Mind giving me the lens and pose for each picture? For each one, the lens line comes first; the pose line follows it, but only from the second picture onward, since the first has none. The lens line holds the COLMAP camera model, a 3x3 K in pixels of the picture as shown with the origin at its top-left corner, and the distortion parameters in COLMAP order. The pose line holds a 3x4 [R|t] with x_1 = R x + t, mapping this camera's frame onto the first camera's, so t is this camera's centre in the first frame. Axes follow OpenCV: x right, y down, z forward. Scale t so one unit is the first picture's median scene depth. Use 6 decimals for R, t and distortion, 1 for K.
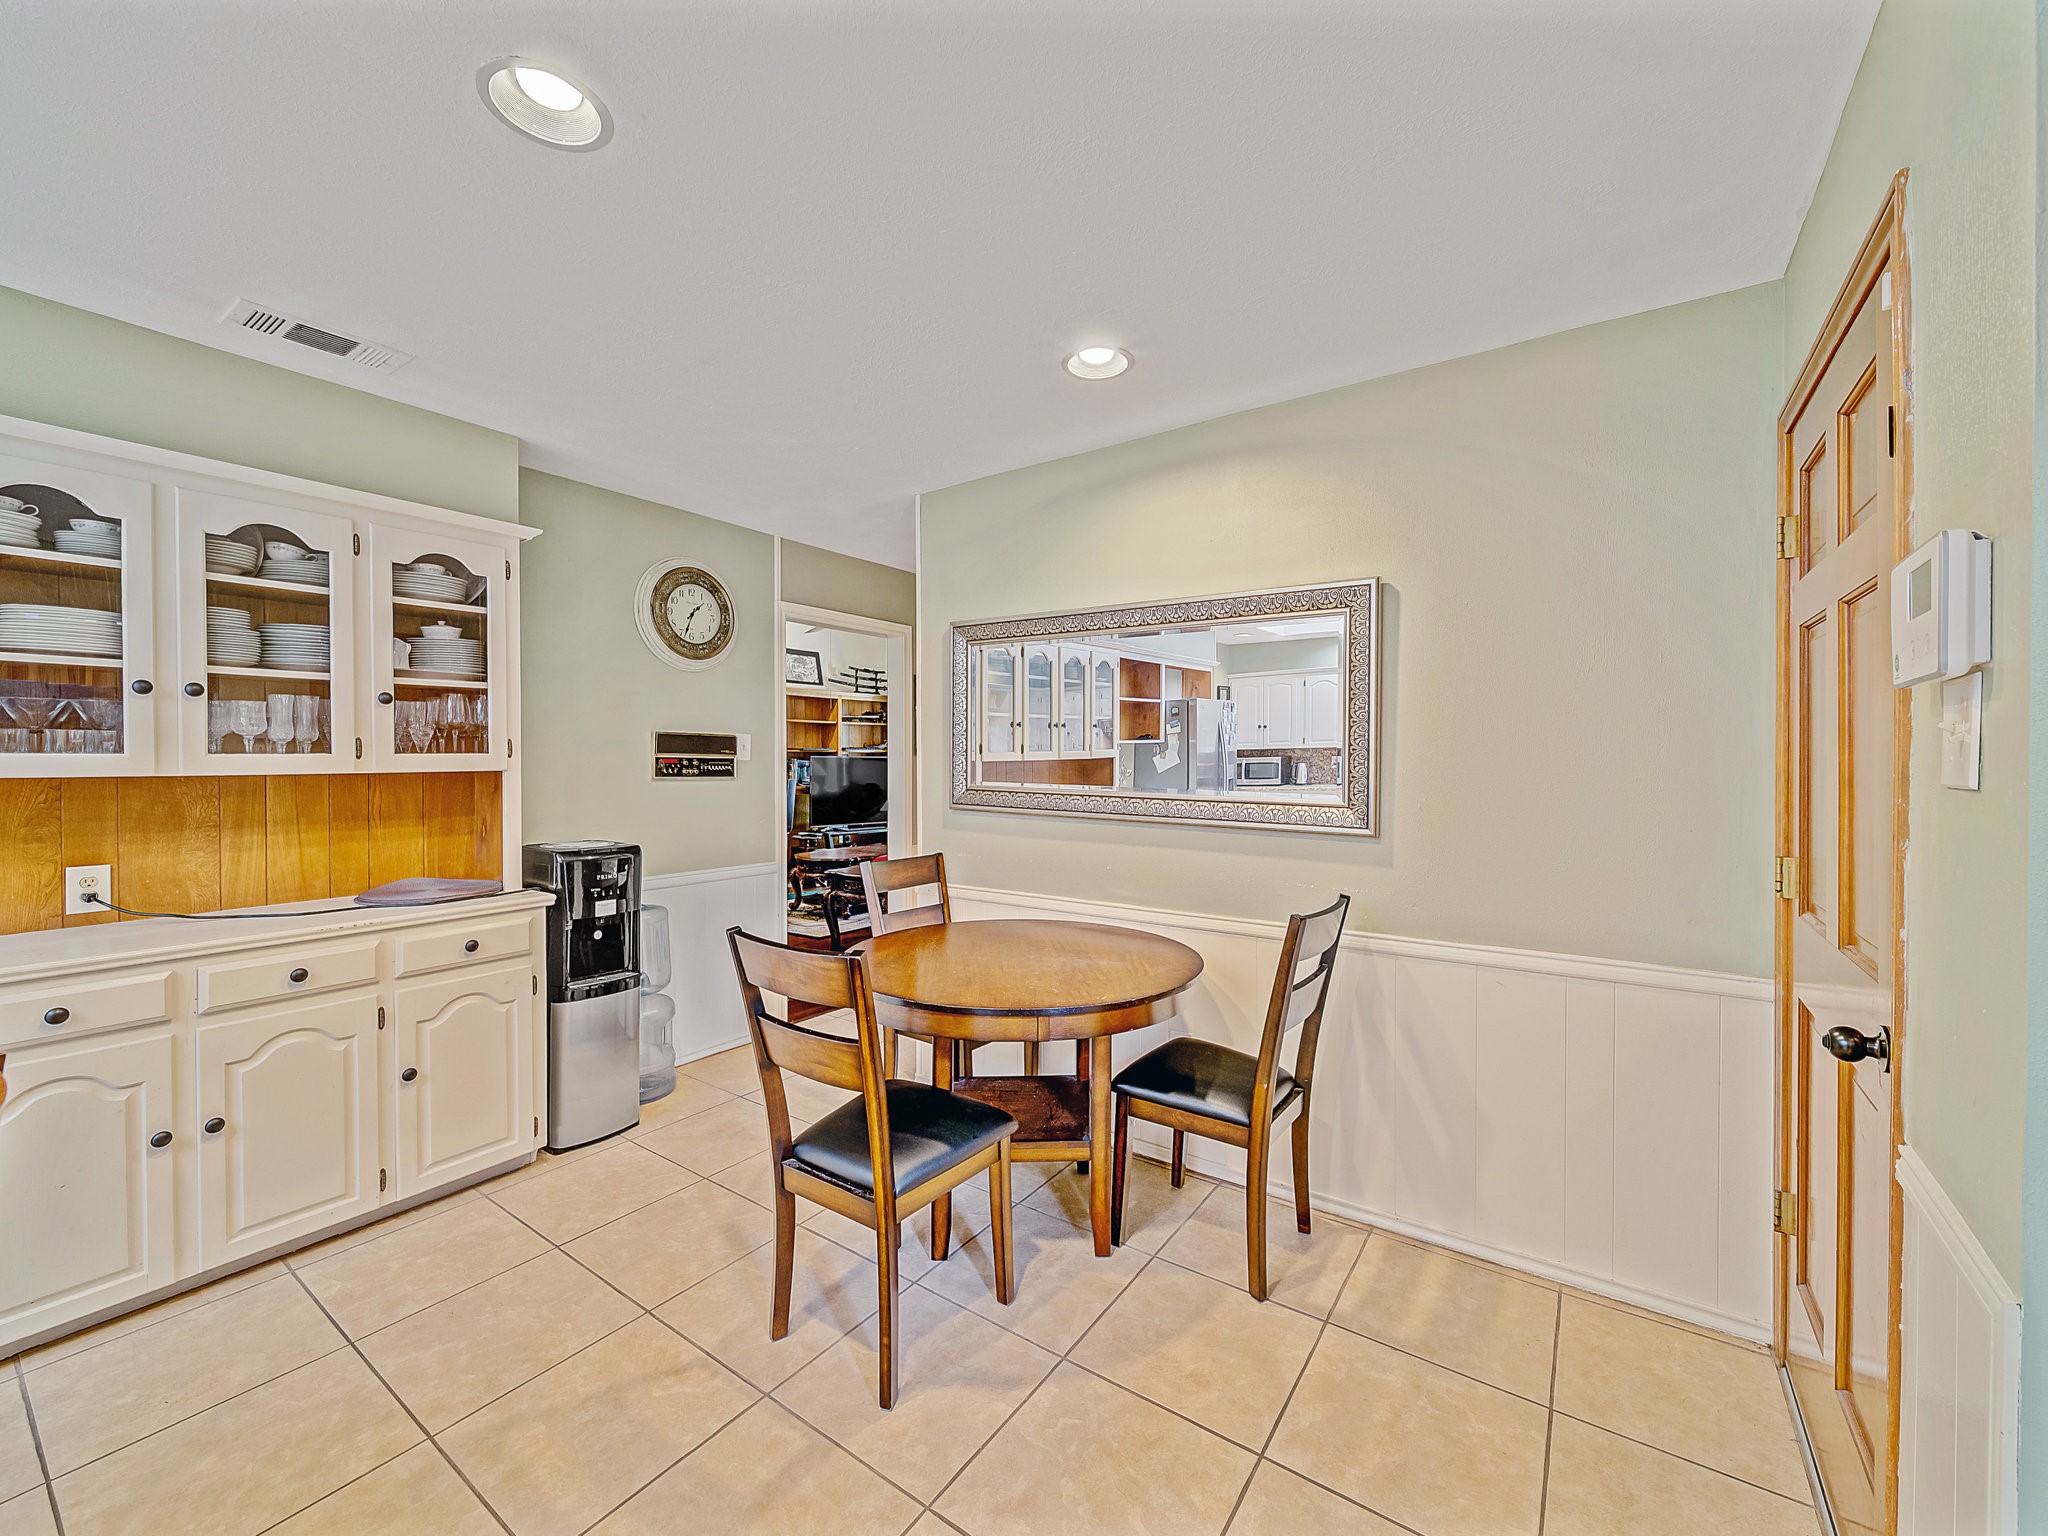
lens RADIAL K [[820.3, 0, 1030.3], [0, 820.3, 765.6], [0, 0, 1]] dist [0.000093, -0.001097]
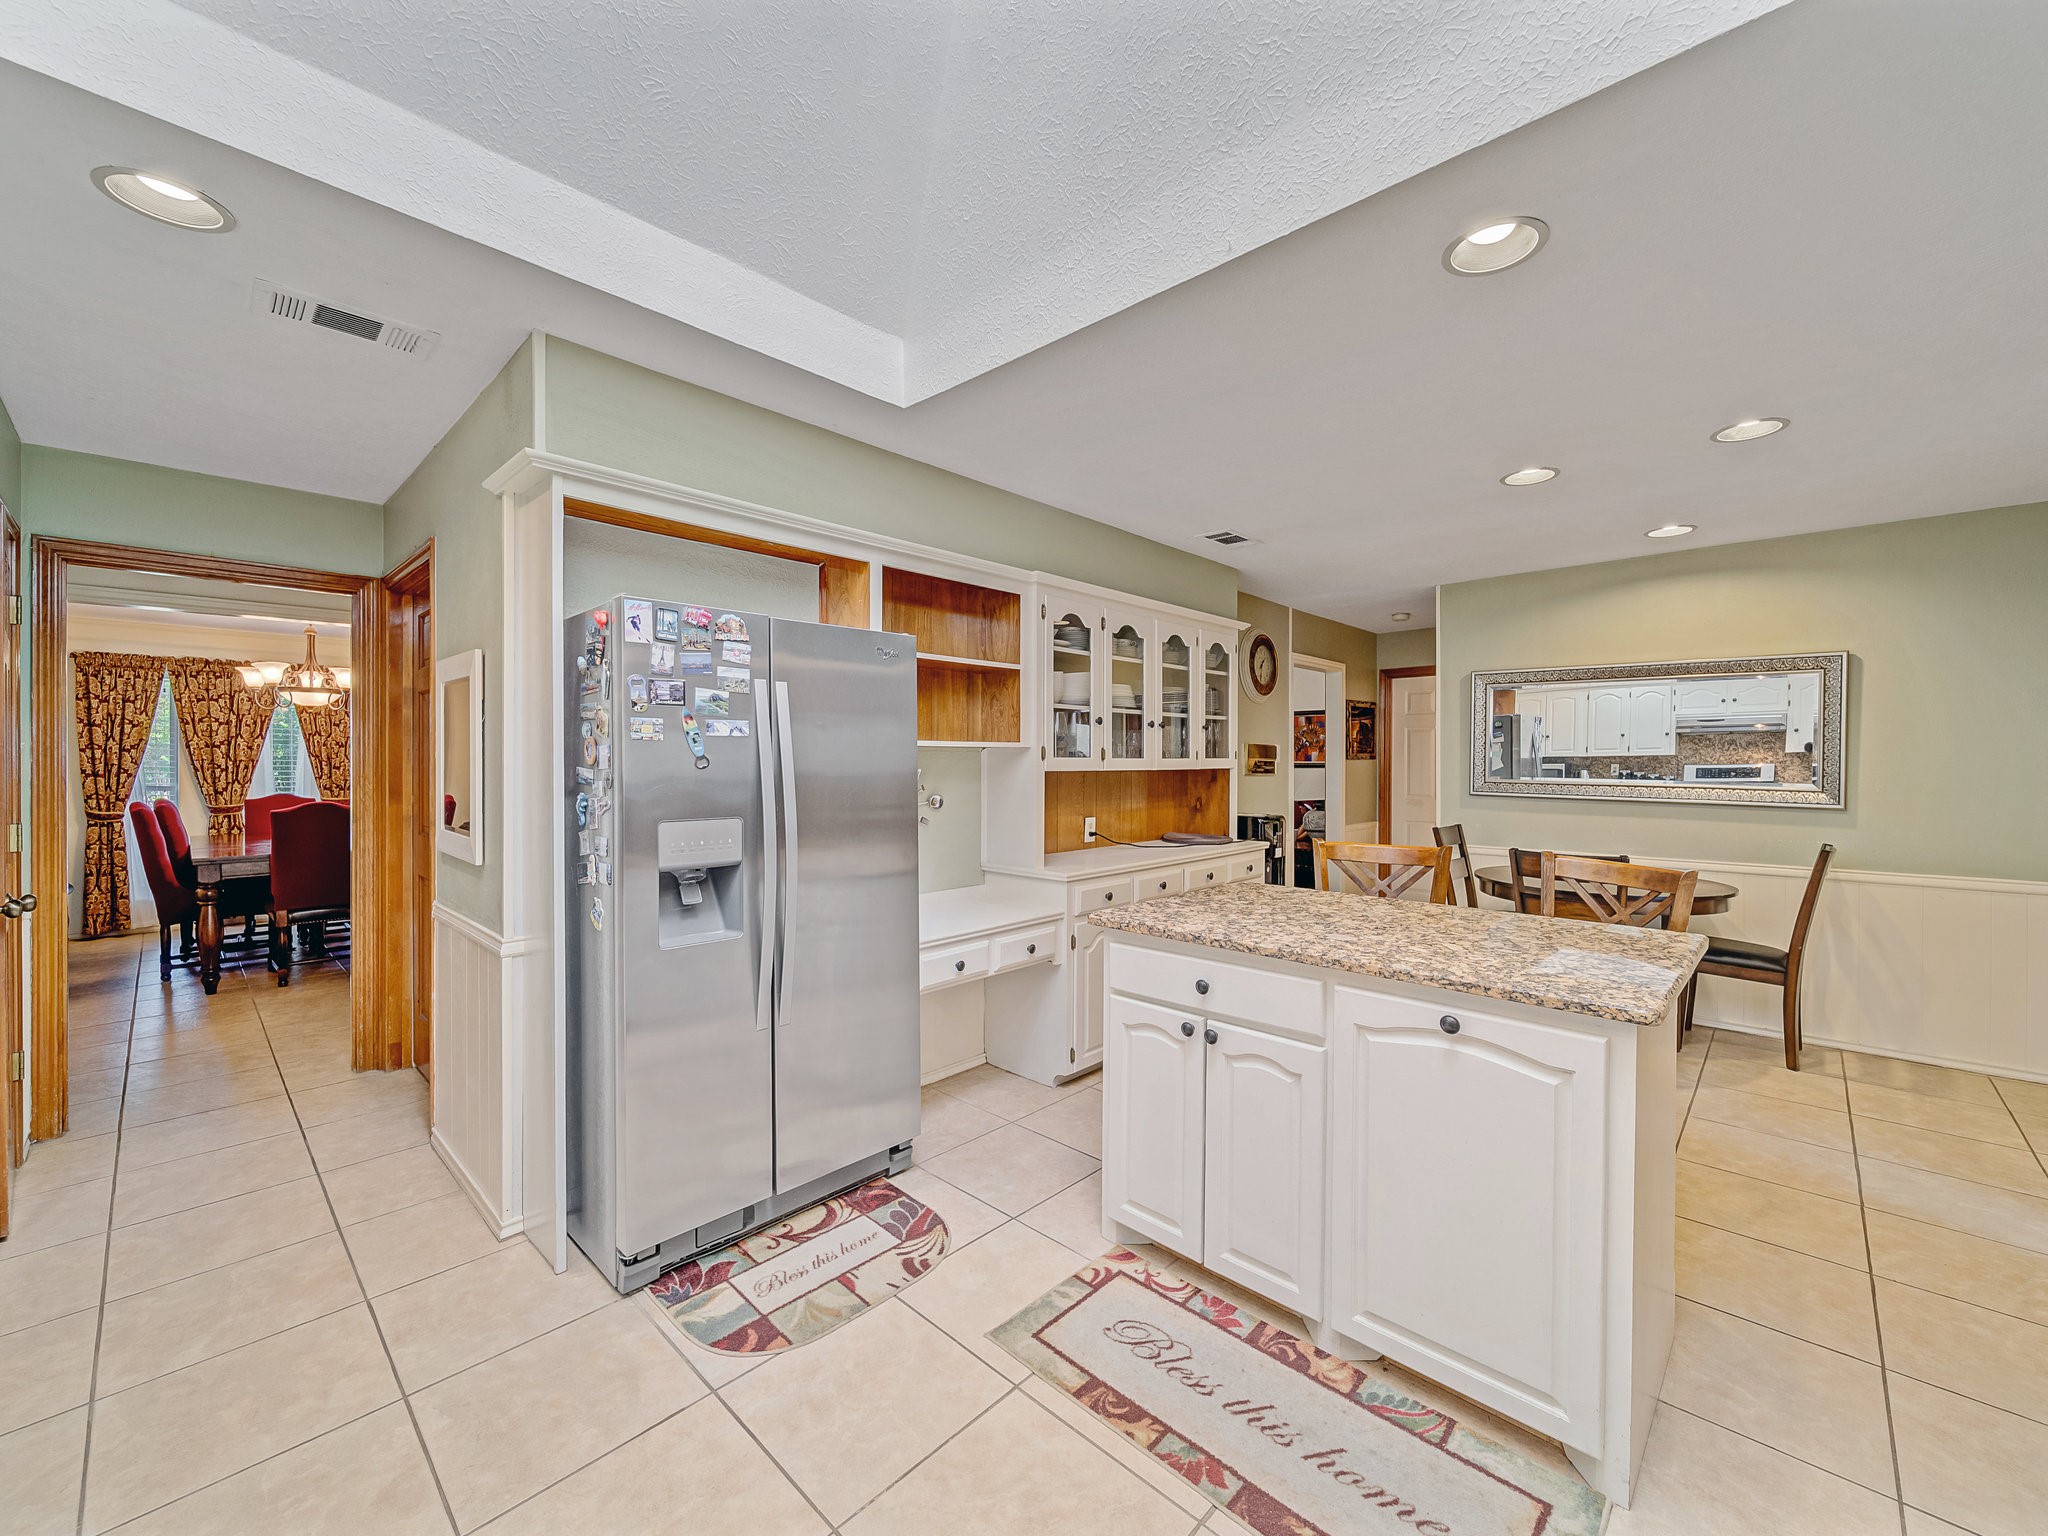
lens RADIAL K [[820.3, 0, 1030.3], [0, 820.3, 765.6], [0, 0, 1]] dist [0.000093, -0.001097]
pose [[0.989752, 0.002356, -0.142781, -0.944284], [-0.003002, 0.999986, -0.004308, 0.010202], [0.142769, 0.004692, 0.989745, -0.840797]]
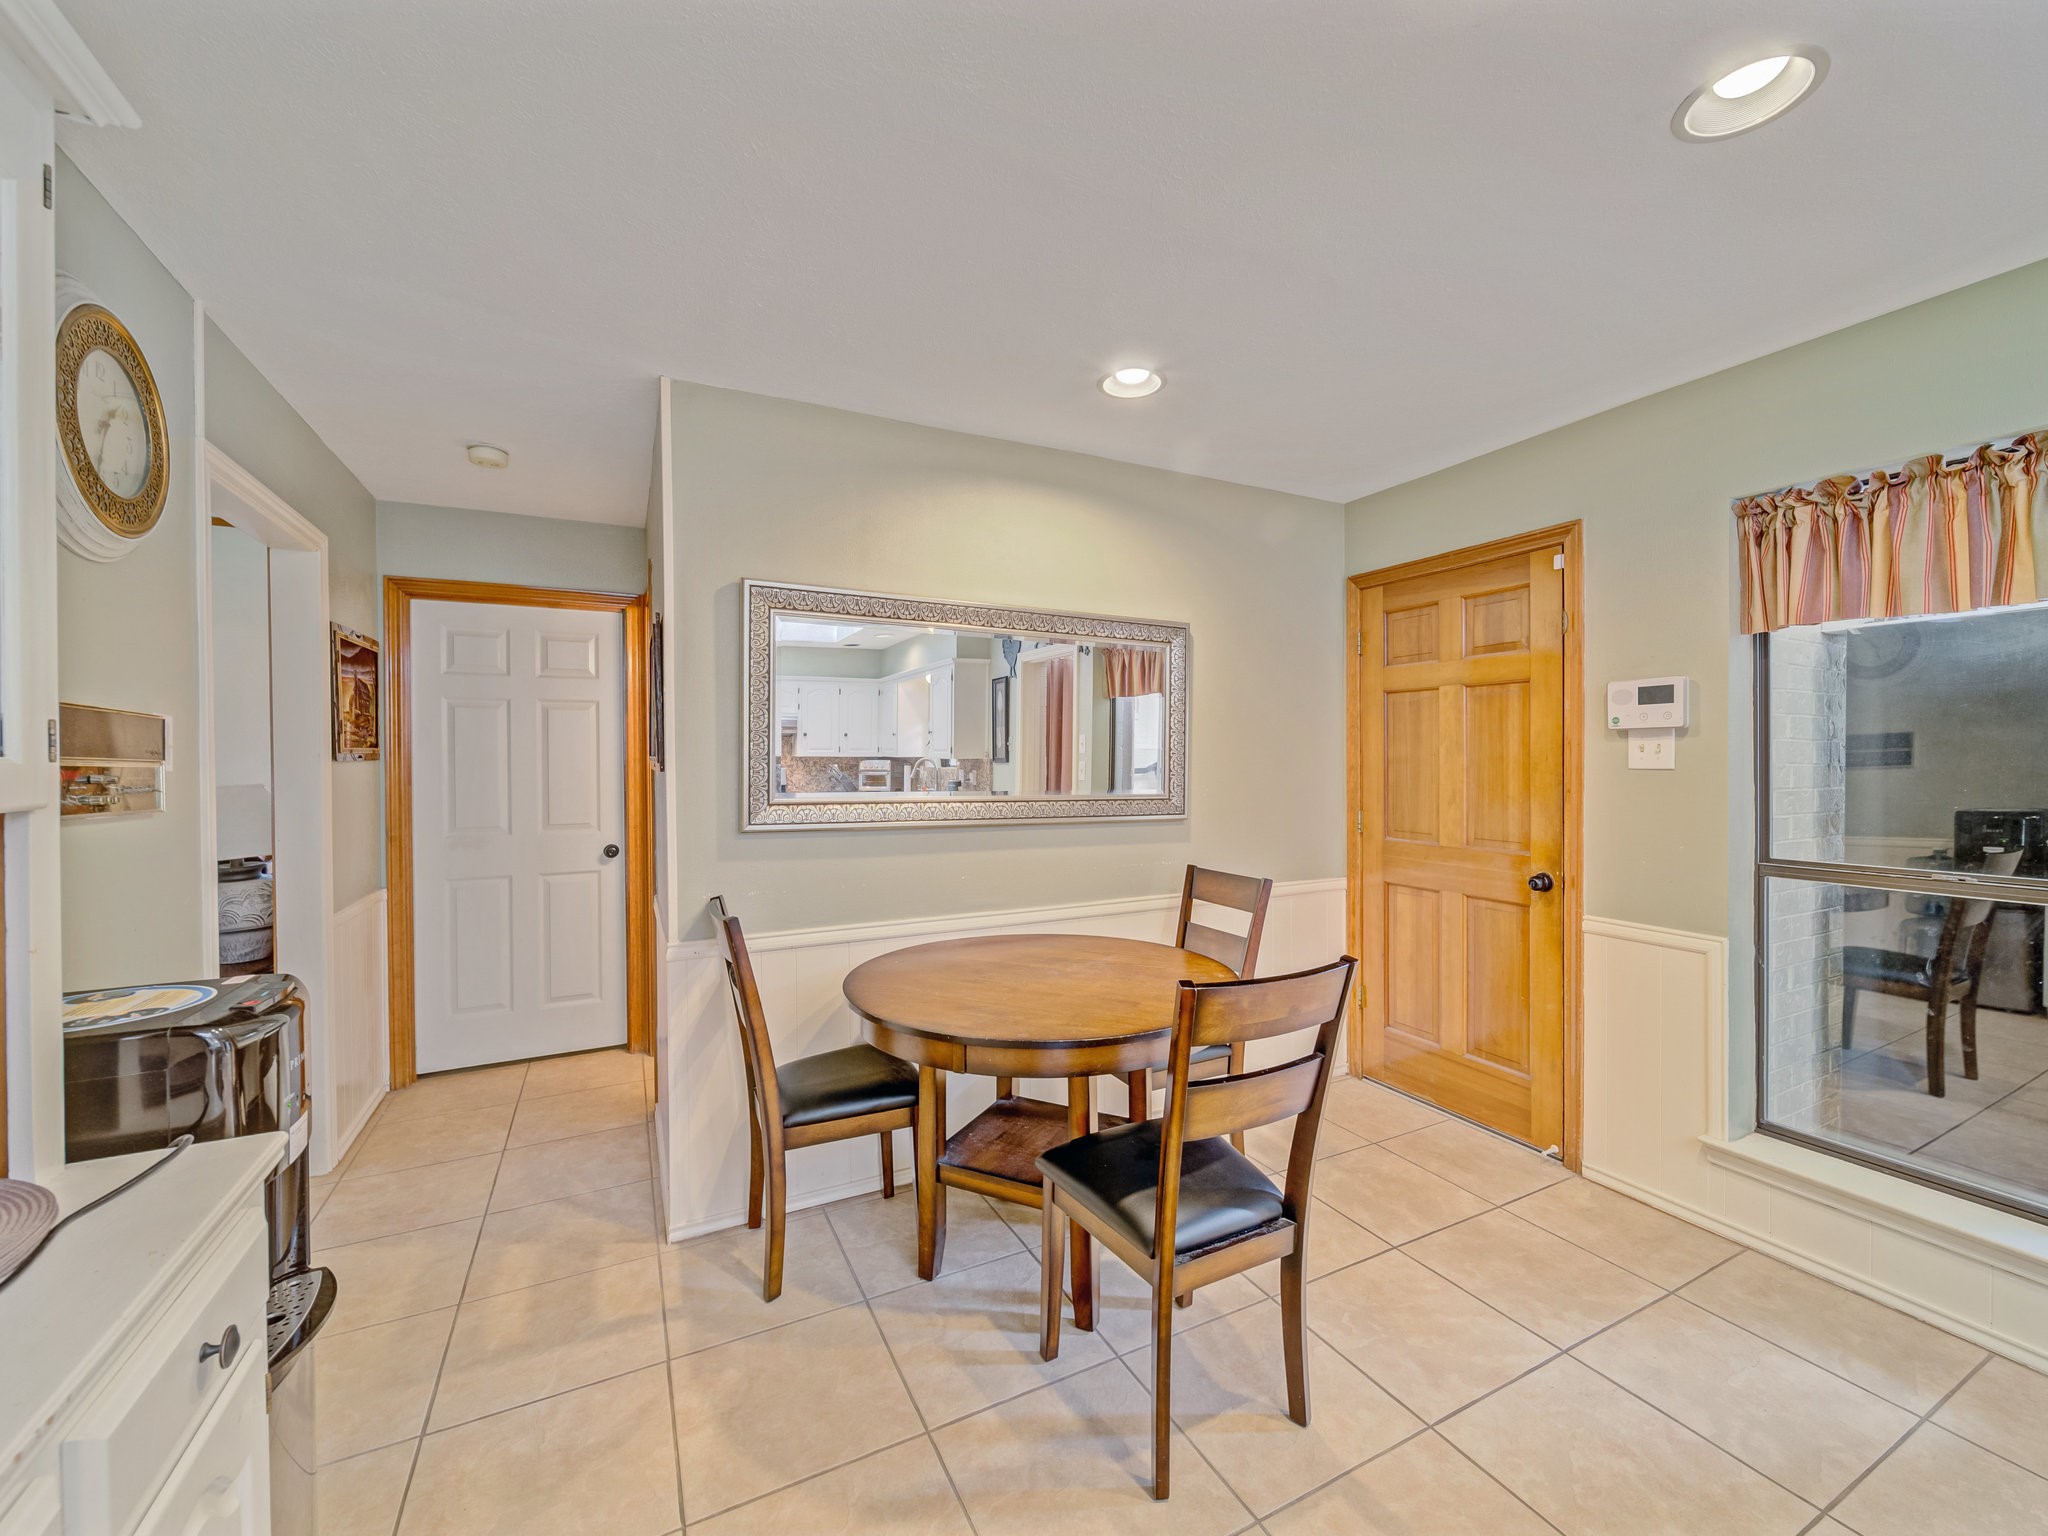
lens RADIAL K [[820.3, 0, 1030.3], [0, 820.3, 765.6], [0, 0, 1]] dist [0.000093, -0.001097]
pose [[0.466654, -0.006850, 0.884413, -0.860607], [0.013539, 0.999908, 0.000600, -0.005719], [-0.884336, 0.011694, 0.466704, 0.596612]]
